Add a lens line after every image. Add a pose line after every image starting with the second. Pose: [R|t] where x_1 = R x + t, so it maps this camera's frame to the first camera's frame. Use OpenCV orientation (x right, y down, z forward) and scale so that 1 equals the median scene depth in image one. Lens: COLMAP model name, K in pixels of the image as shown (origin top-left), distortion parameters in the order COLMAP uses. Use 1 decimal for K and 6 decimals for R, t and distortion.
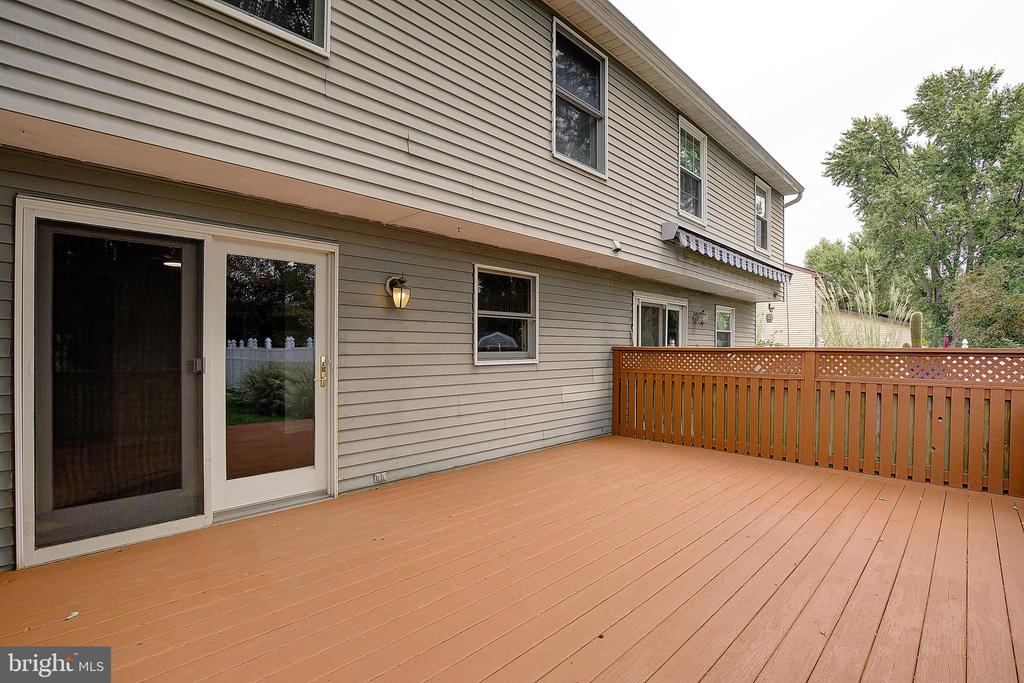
lens RADIAL K [[475.0, 0, 511.9], [0, 475.0, 344.9], [0, 0, 1]] dist [-0.021082, 0.003894]
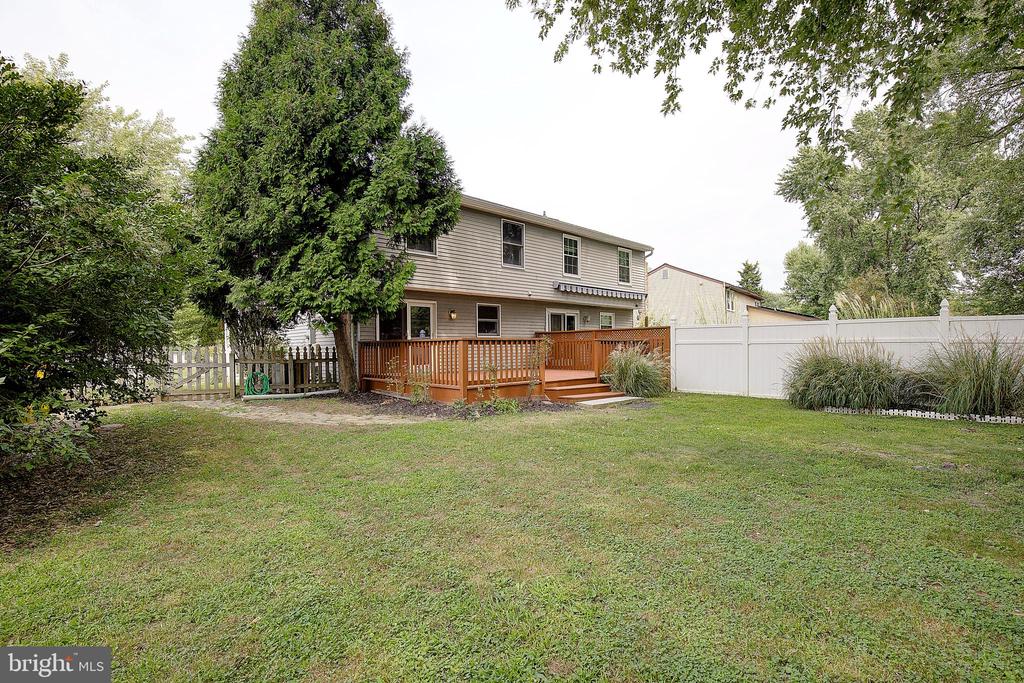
lens RADIAL K [[475.0, 0, 511.5], [0, 475.0, 346.3], [0, 0, 1]] dist [-0.021082, 0.003894]
pose [[0.999477, -0.018357, -0.026638, 0.143956], [0.018336, 0.999831, -0.001028, 0.070377], [0.026653, 0.000539, 0.999645, -1.304963]]
